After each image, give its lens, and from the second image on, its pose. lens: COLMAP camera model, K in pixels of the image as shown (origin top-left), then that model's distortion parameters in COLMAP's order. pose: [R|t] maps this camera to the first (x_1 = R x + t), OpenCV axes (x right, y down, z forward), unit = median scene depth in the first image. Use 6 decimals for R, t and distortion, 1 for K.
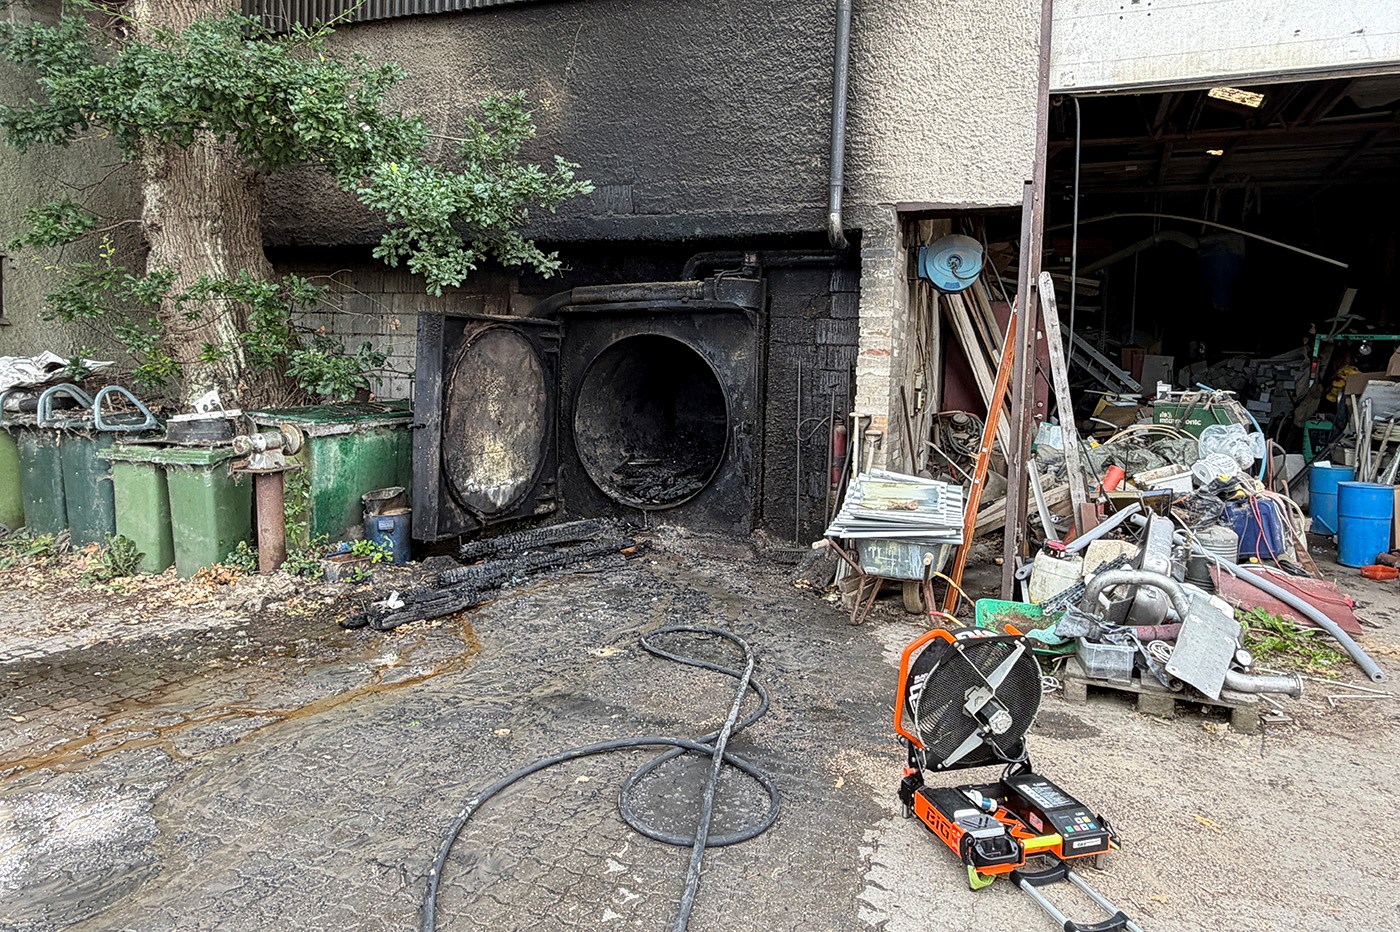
lens RADIAL K [[925.3, 0, 700.0], [0, 925.3, 408.2], [0, 0, 1]] dist [-0.001185, -0.000070]
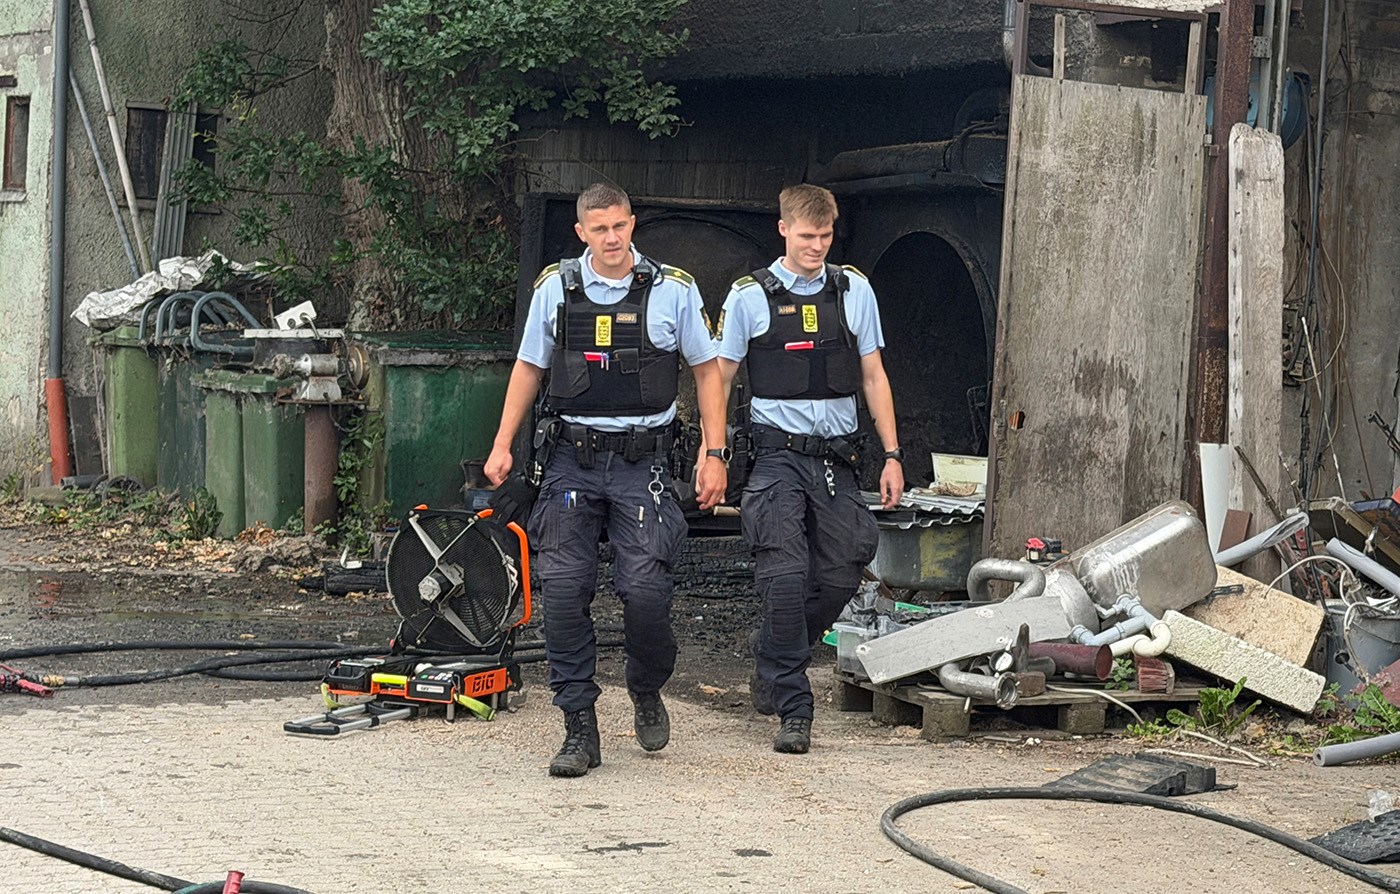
lens RADIAL K [[3235.7, 0, 702.6], [0, 3235.7, 402.7], [0, 0, 1]] dist [0.111058, 0.333228]
pose [[0.756679, 0.039340, -0.652602, 1.396069], [-0.064603, 0.997802, -0.014755, 0.079160], [0.650587, 0.053325, 0.757557, -0.744756]]
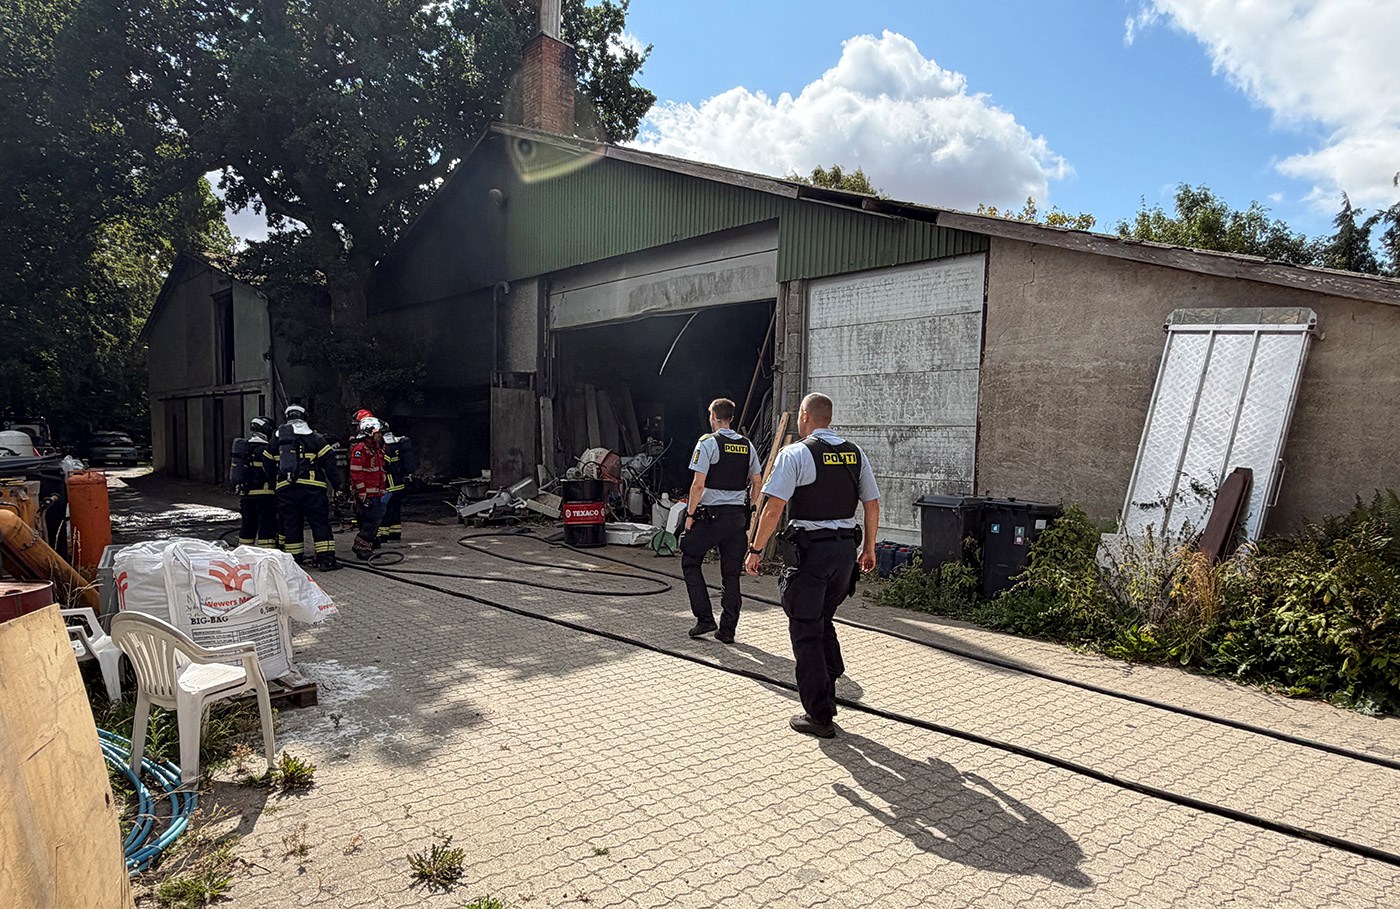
lens RADIAL K [[888.7, 0, 695.7], [0, 888.7, 517.0], [0, 0, 1]] dist [-0.001703, -0.000444]
pose [[0.890681, 0.028463, -0.453736, 1.919724], [-0.015114, 0.999340, 0.033020, 0.115058], [0.454377, -0.022553, 0.890524, -1.131342]]
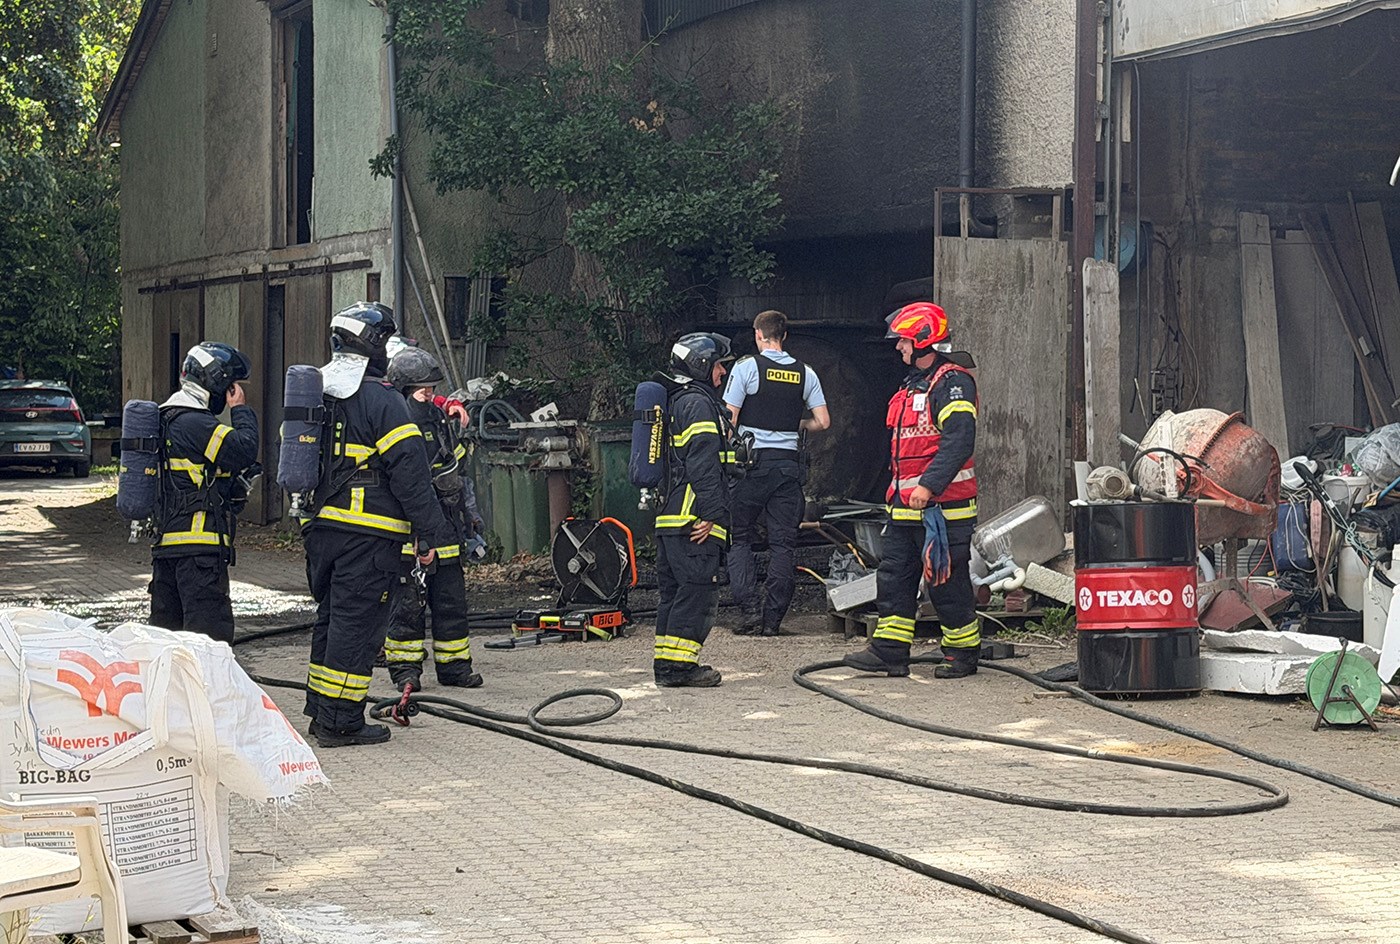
lens RADIAL K [[3150.5, 0, 695.8], [0, 3150.5, 443.8], [0, 0, 1]] dist [0.094857, 0.798924]
pose [[0.653915, -0.008366, -0.756522, 2.420761], [-0.020672, 0.999368, -0.028919, 0.134874], [0.756286, 0.034549, 0.653328, -1.319306]]
